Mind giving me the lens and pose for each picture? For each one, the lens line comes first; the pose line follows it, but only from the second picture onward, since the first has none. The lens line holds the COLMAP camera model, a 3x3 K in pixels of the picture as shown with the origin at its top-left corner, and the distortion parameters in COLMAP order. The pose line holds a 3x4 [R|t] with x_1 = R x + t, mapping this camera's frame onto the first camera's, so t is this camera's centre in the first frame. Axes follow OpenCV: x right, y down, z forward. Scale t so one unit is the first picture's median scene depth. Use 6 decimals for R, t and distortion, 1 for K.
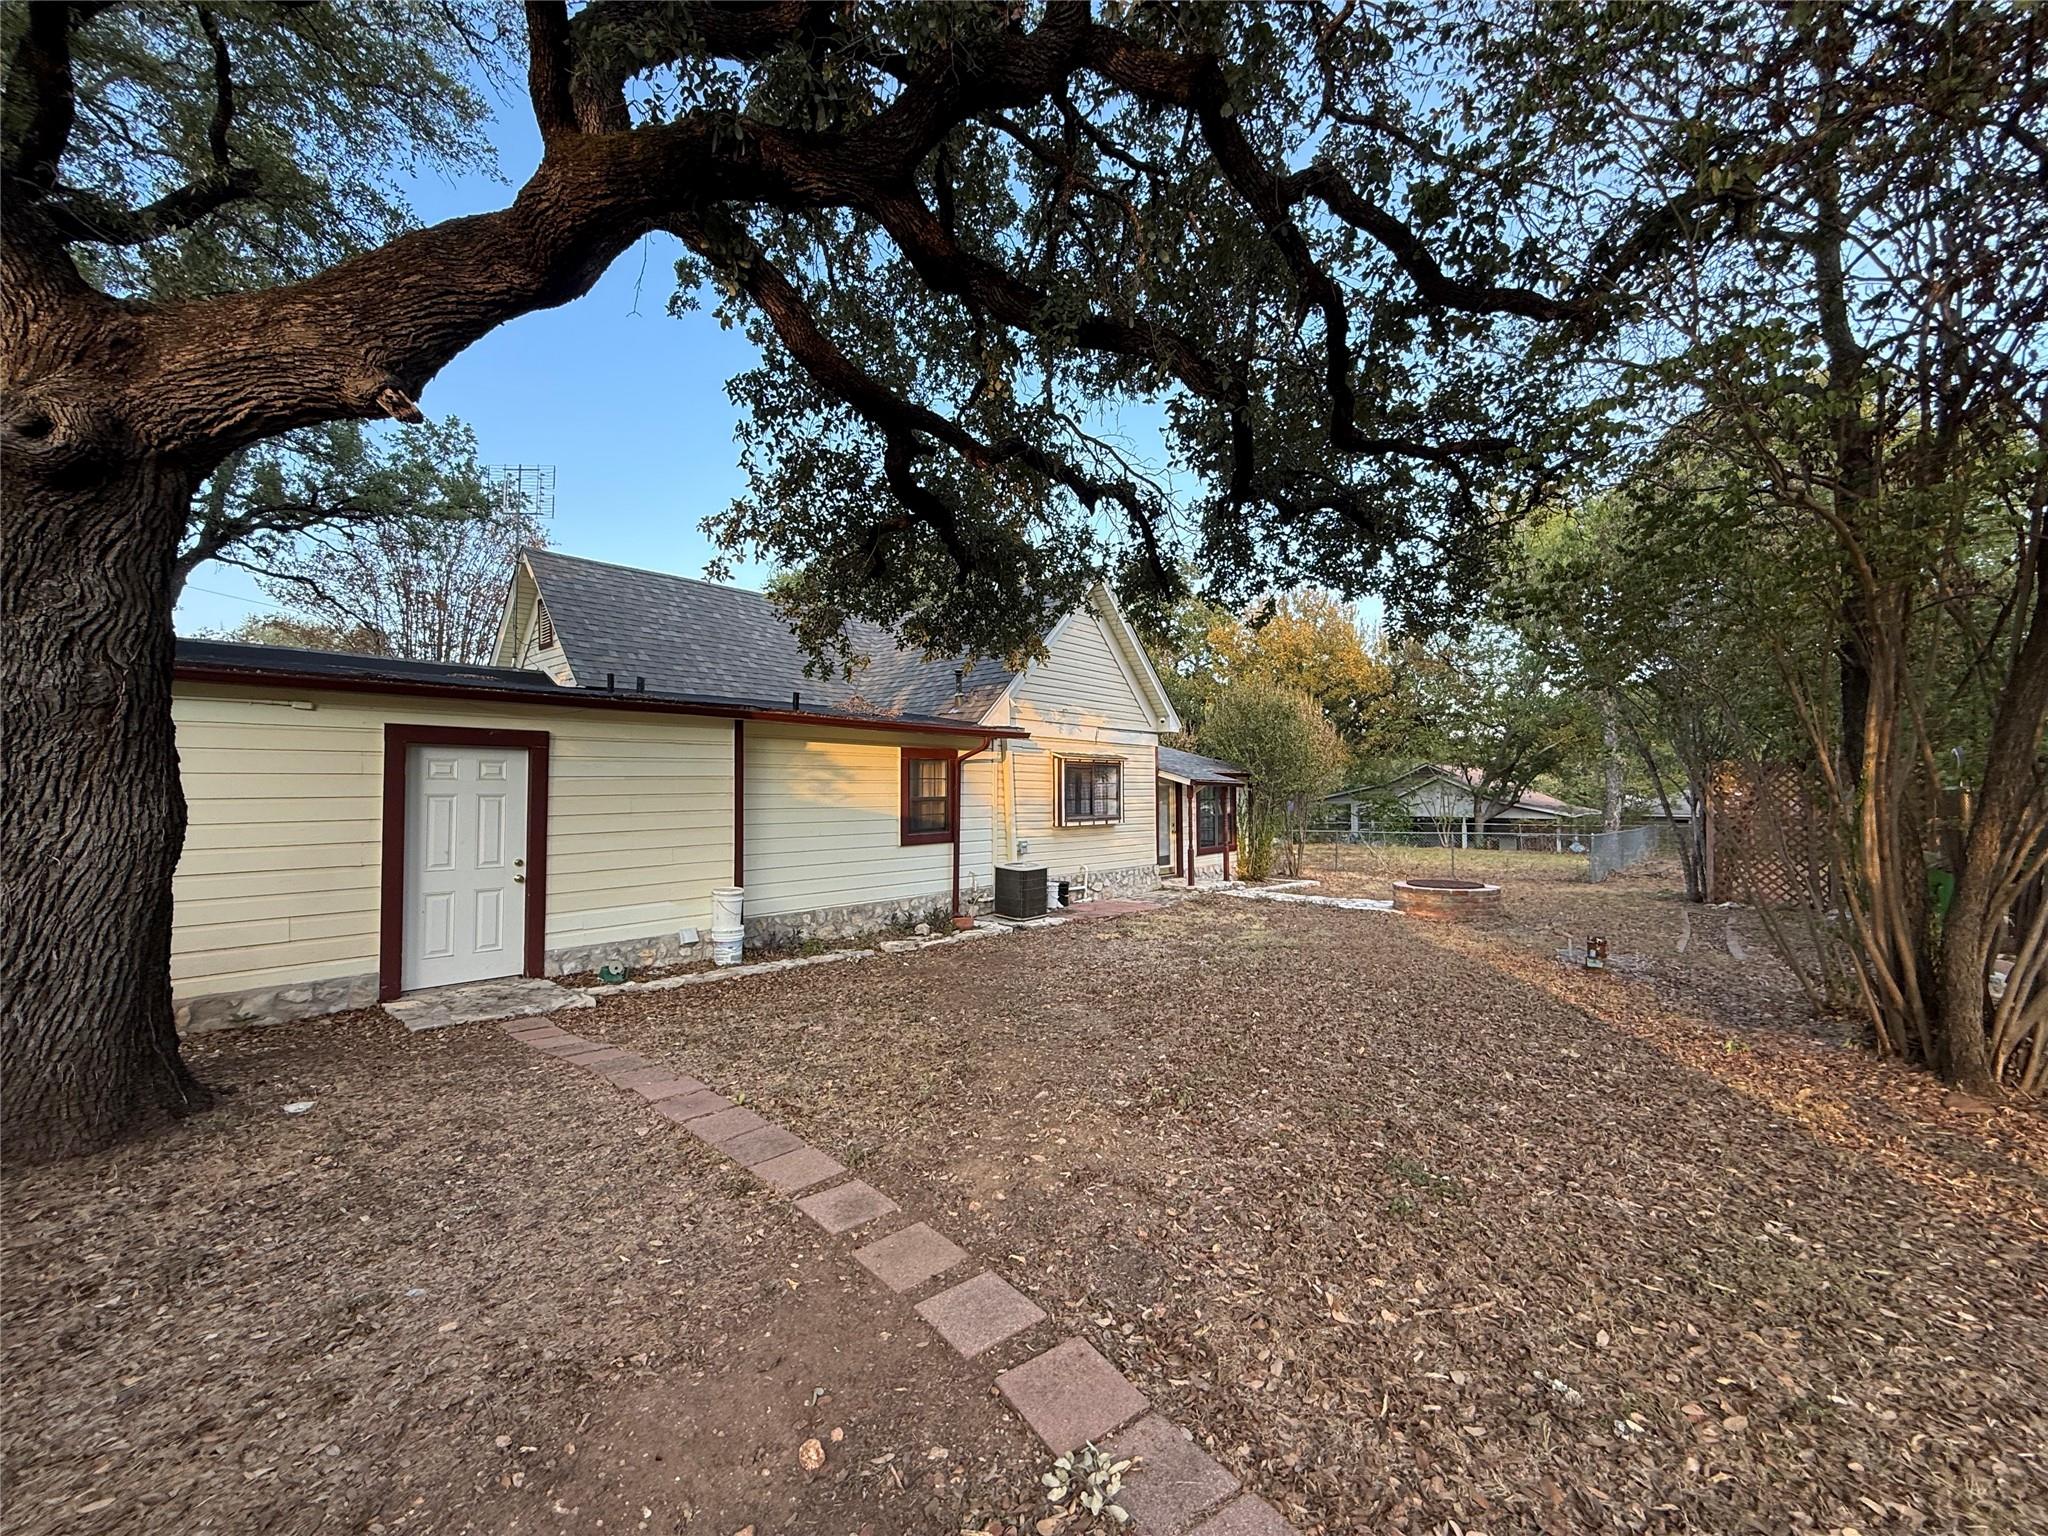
lens RADIAL K [[809.1, 0, 1024.0], [0, 809.1, 768.0], [0, 0, 1]] dist [-0.000975, 0.000058]
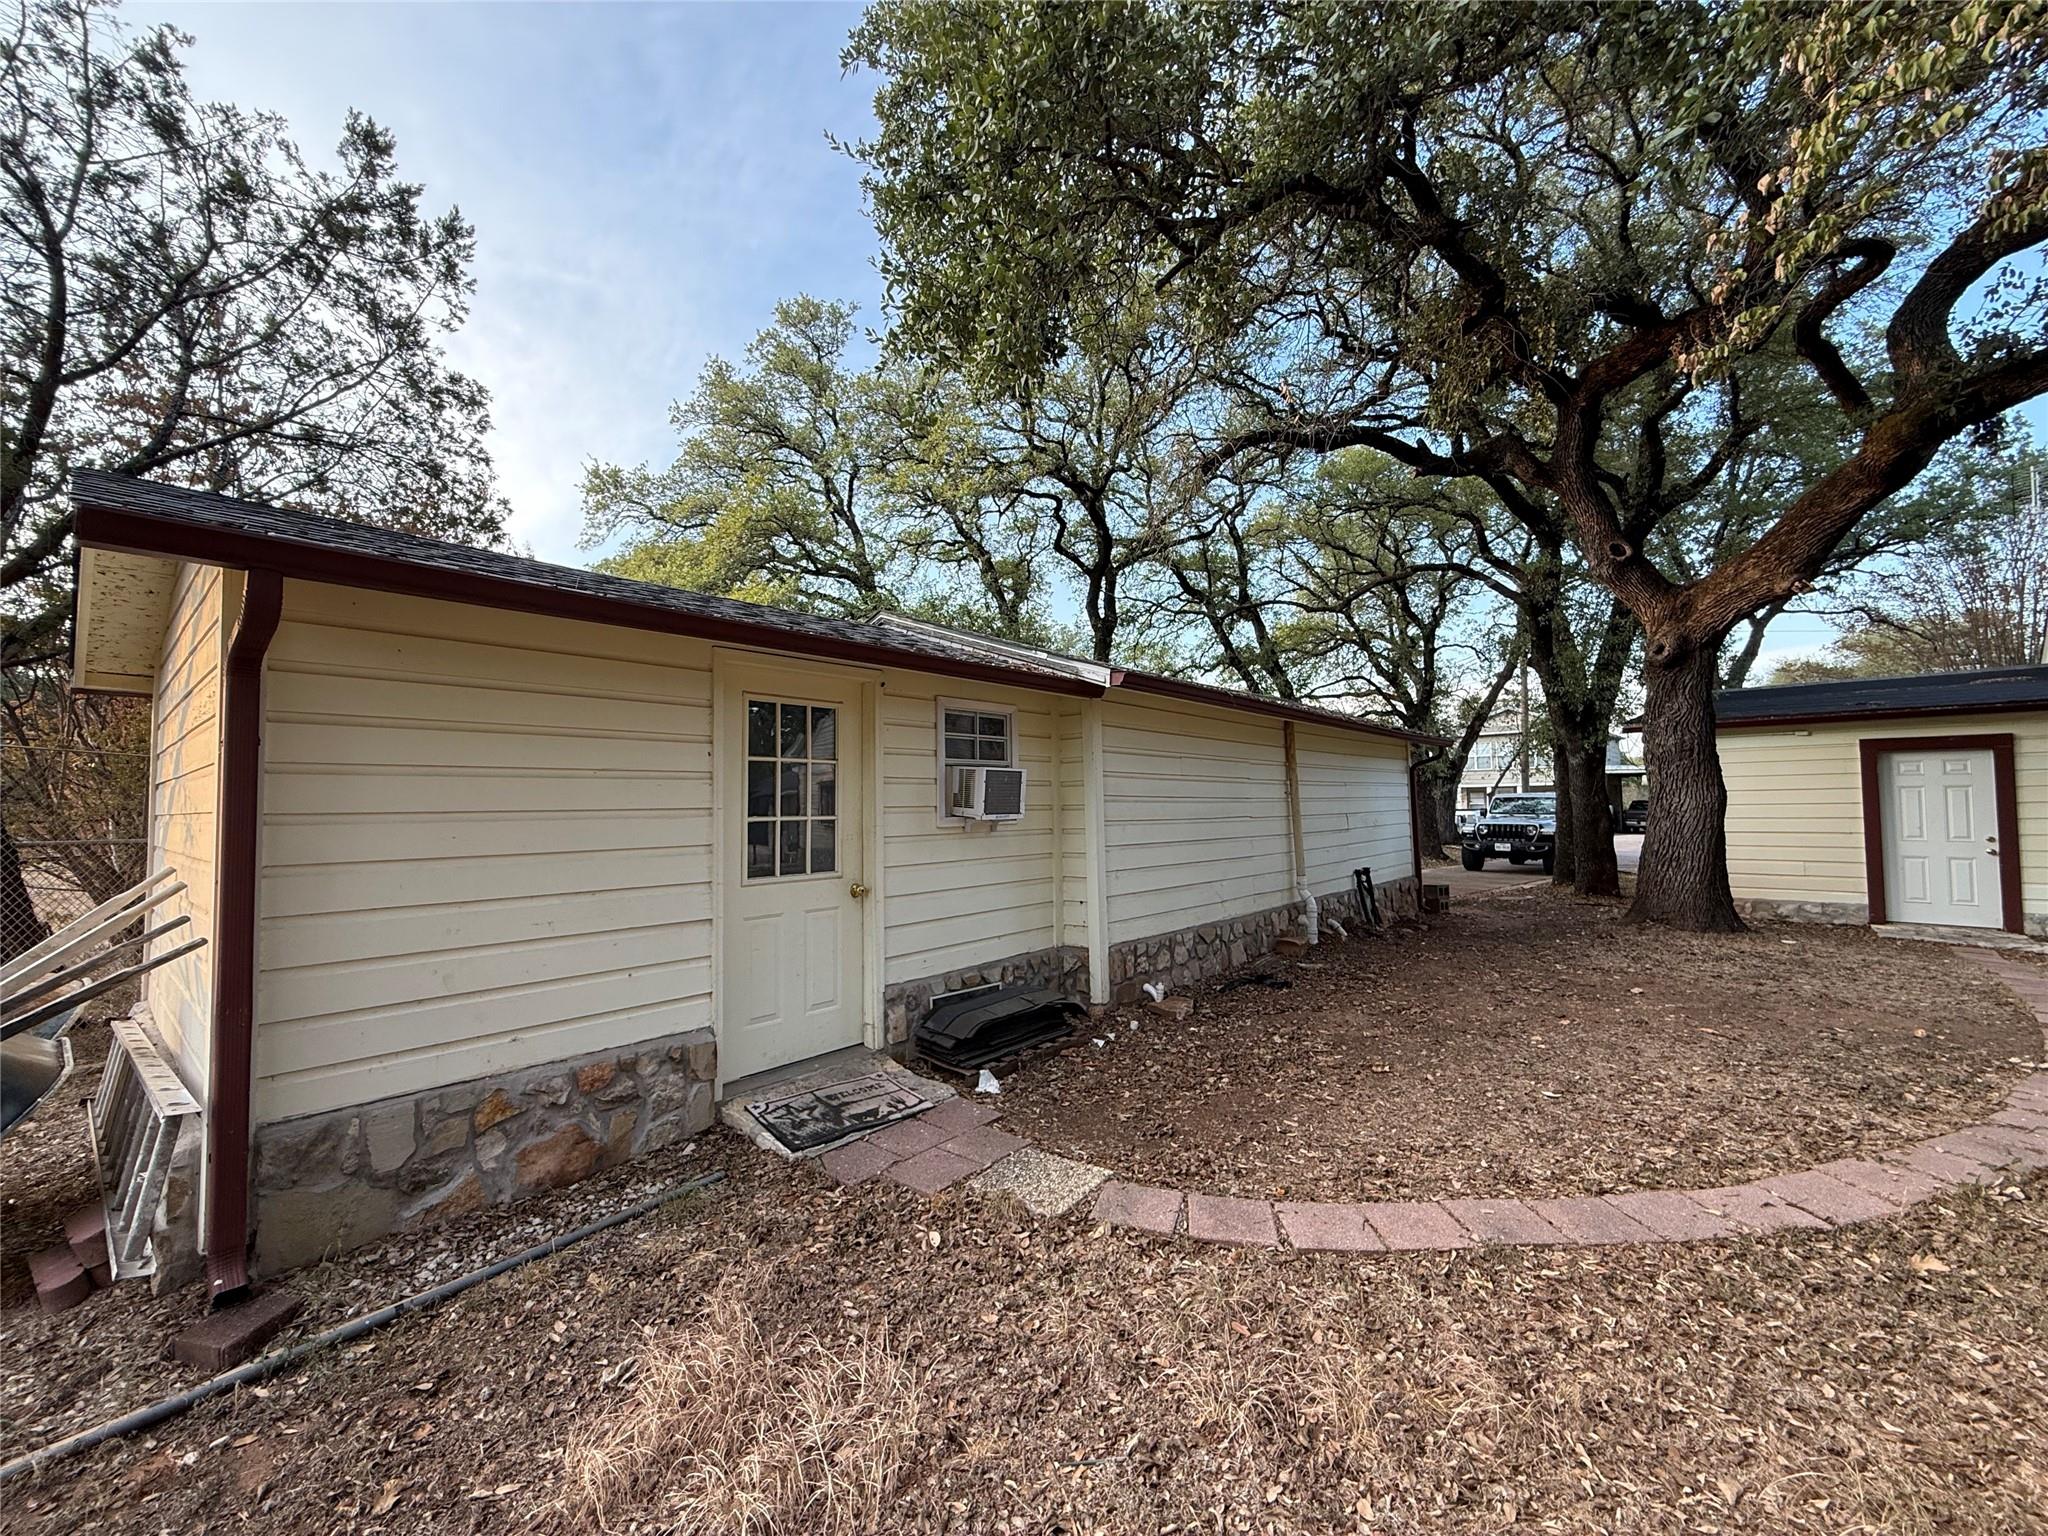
lens RADIAL K [[809.1, 0, 1024.0], [0, 809.1, 768.0], [0, 0, 1]] dist [-0.000975, 0.000058]
pose [[-0.007354, -0.042352, -0.999076, 0.710833], [0.041515, 0.998228, -0.042621, -0.002812], [0.999111, -0.041790, -0.005582, -0.540092]]
